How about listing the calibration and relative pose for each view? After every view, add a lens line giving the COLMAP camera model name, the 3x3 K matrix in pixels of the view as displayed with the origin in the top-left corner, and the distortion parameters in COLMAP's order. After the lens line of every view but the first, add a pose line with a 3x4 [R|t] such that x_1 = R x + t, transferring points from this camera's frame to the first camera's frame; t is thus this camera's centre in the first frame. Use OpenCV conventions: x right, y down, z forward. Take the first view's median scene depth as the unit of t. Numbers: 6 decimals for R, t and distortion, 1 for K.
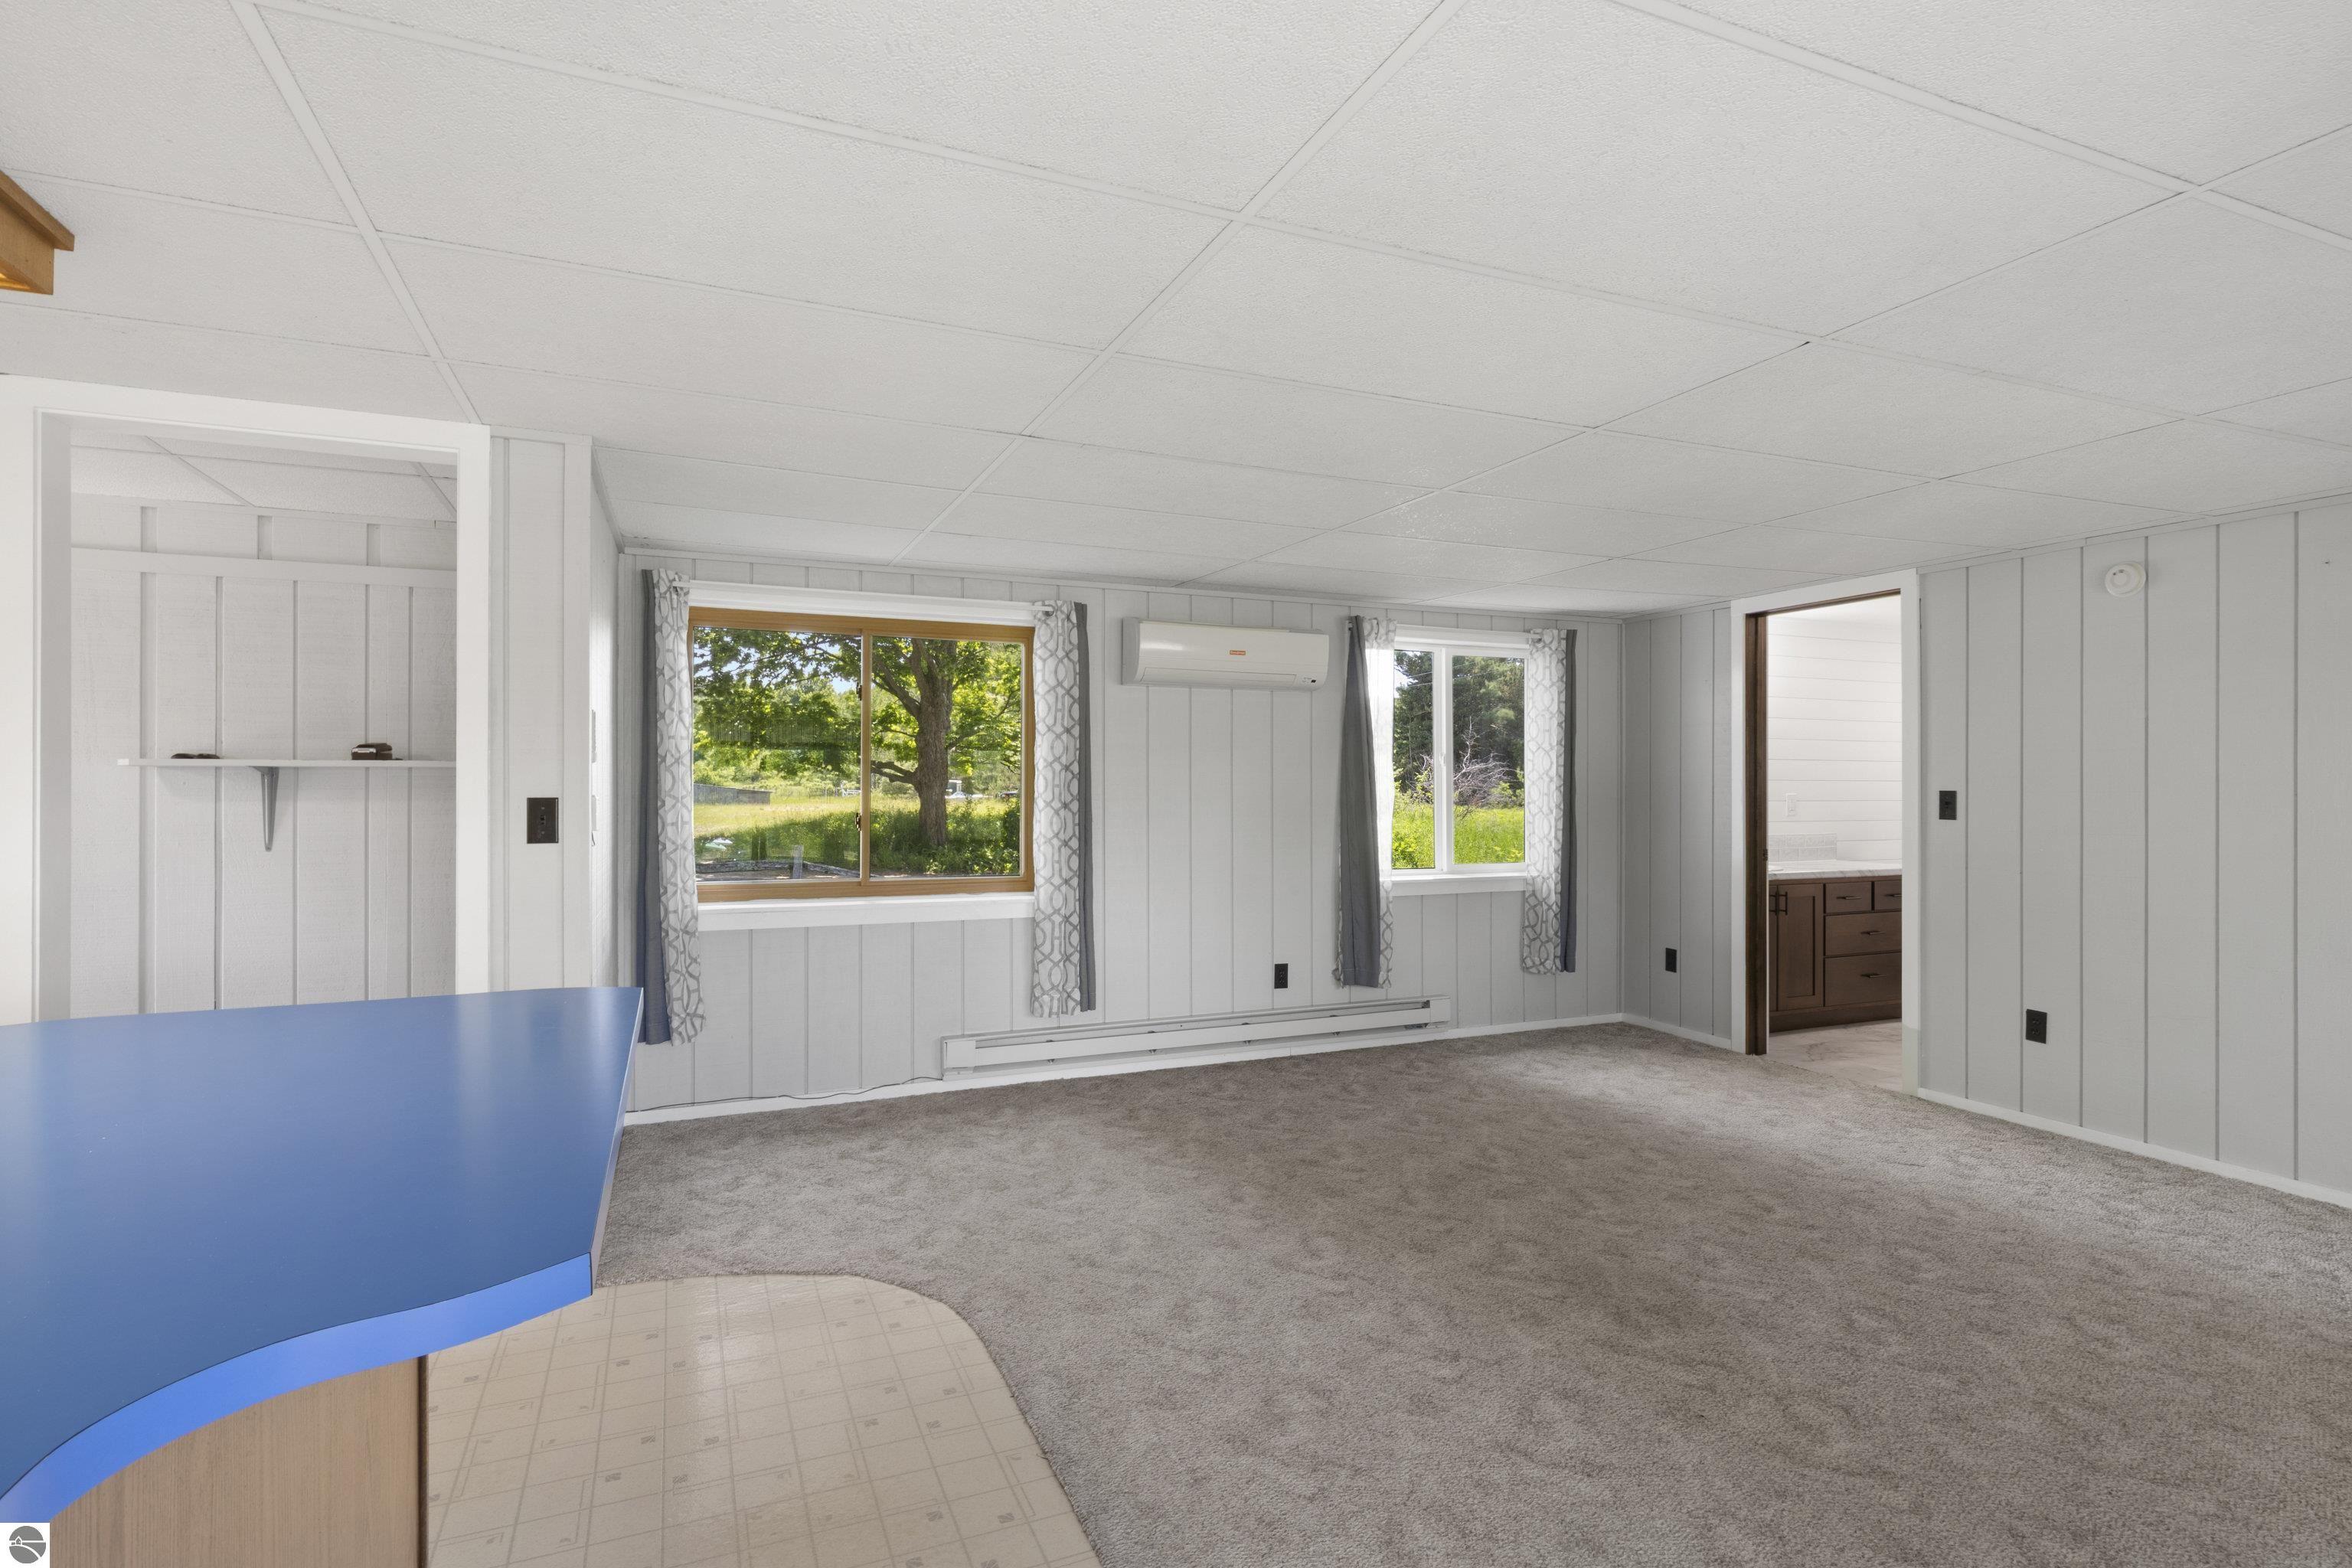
lens RADIAL K [[1179.3, 0, 1205.5], [0, 1179.3, 786.4], [0, 0, 1]] dist [-0.002658, -0.000675]
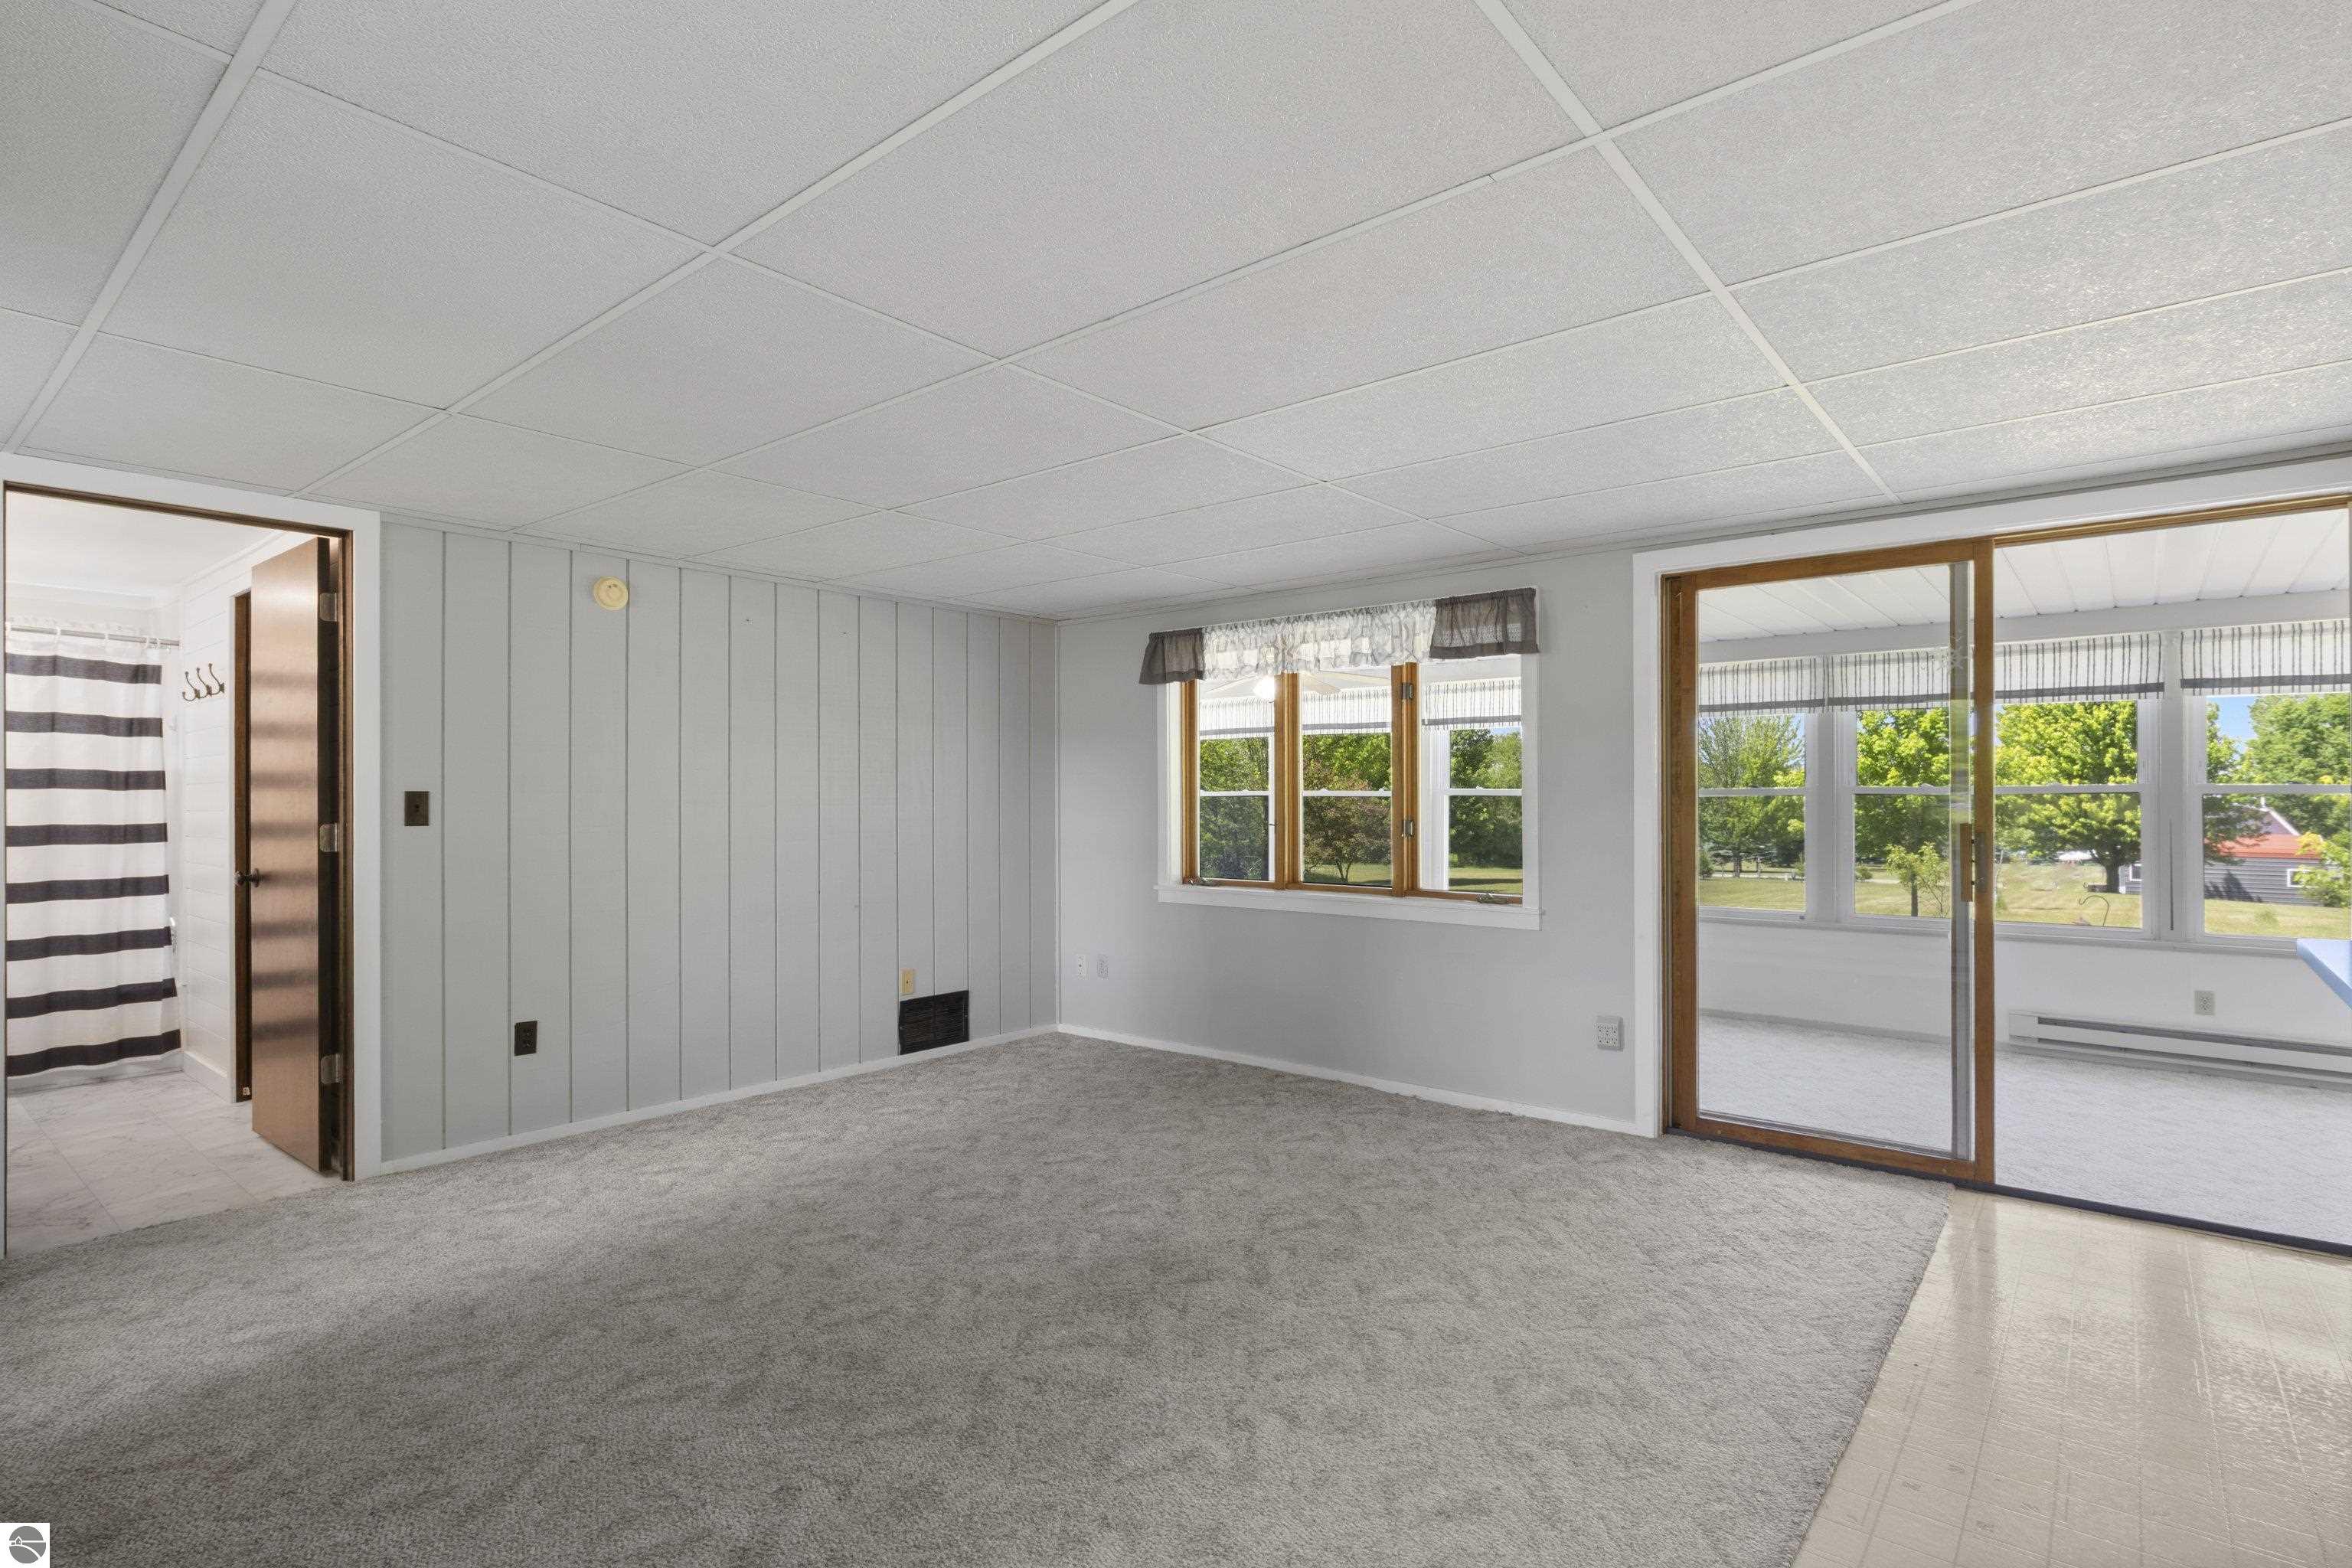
lens RADIAL K [[1153.3, 0, 1183.3], [0, 1153.3, 790.8], [0, 0, 1]] dist [-0.002121, 0.000057]
pose [[-0.445699, 0.002720, 0.895179, -0.463316], [0.000739, 0.999996, -0.002671, 0.008378], [-0.895183, -0.000528, -0.445699, 1.182587]]
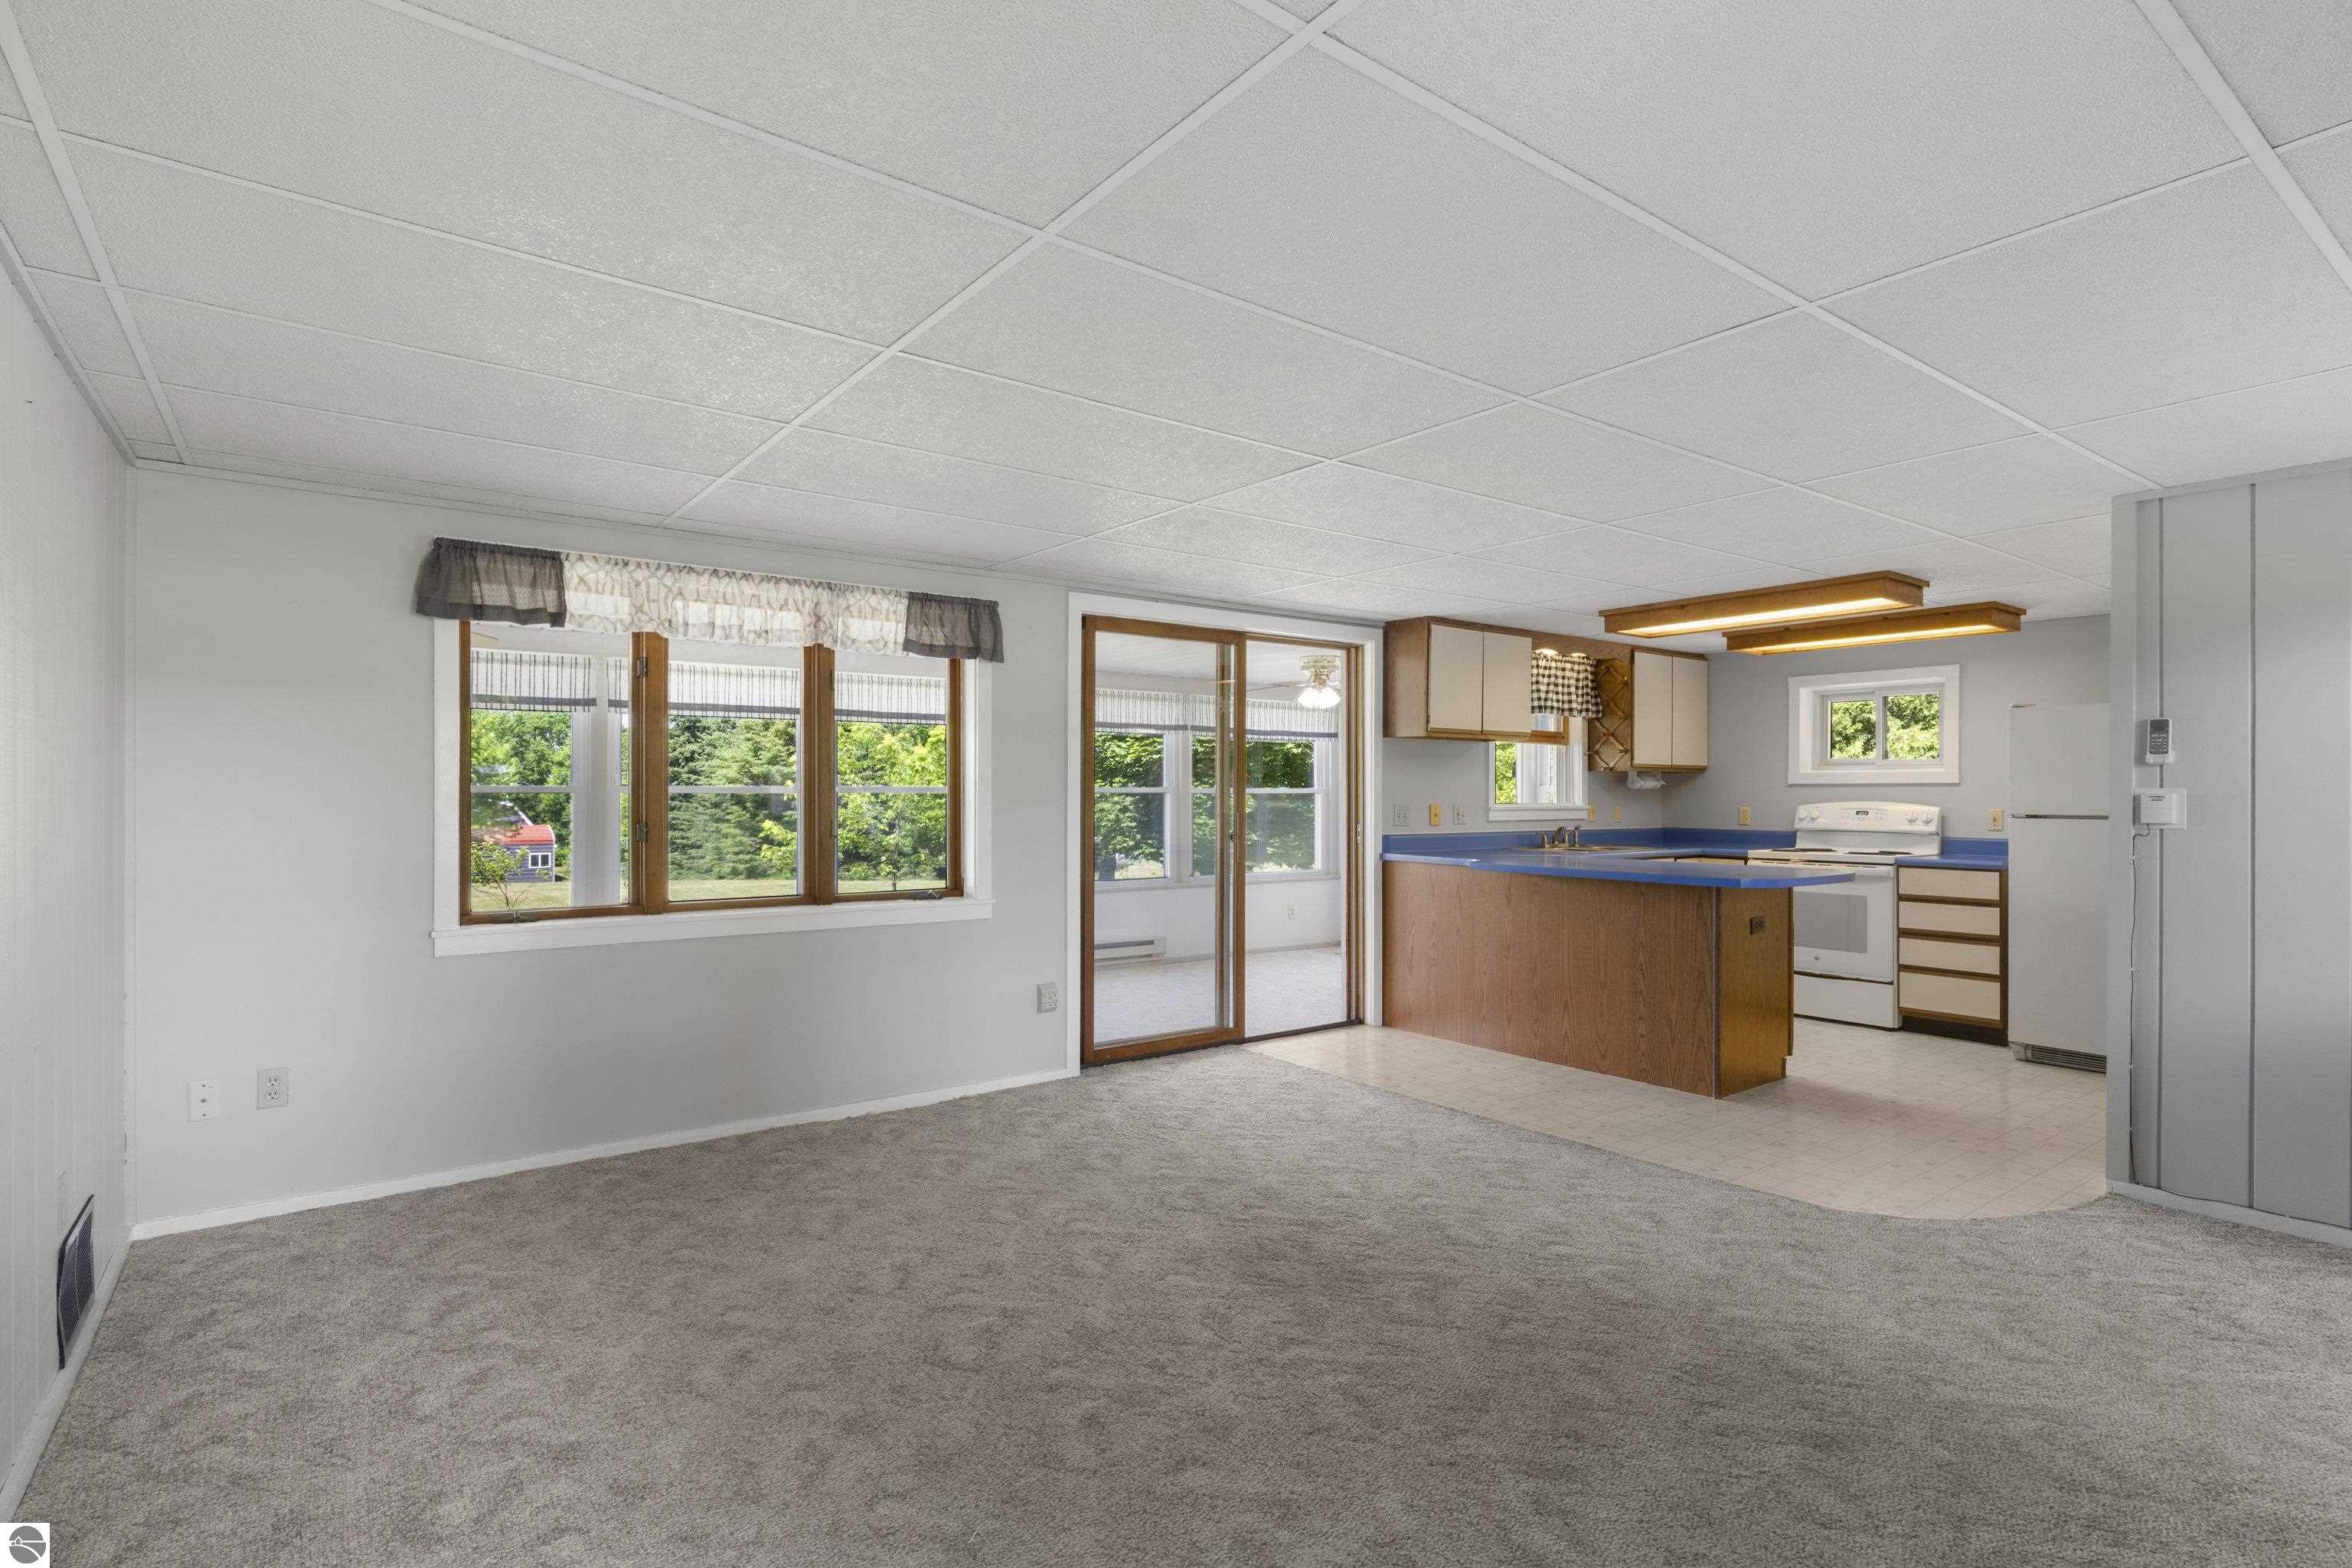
lens RADIAL K [[1153.3, 0, 1183.3], [0, 1153.3, 790.8], [0, 0, 1]] dist [-0.002121, 0.000057]
pose [[-0.974648, -0.004224, -0.223704, 0.577859], [-0.003857, 0.999990, -0.002078, 0.009366], [0.223711, -0.001163, -0.974655, 1.654103]]
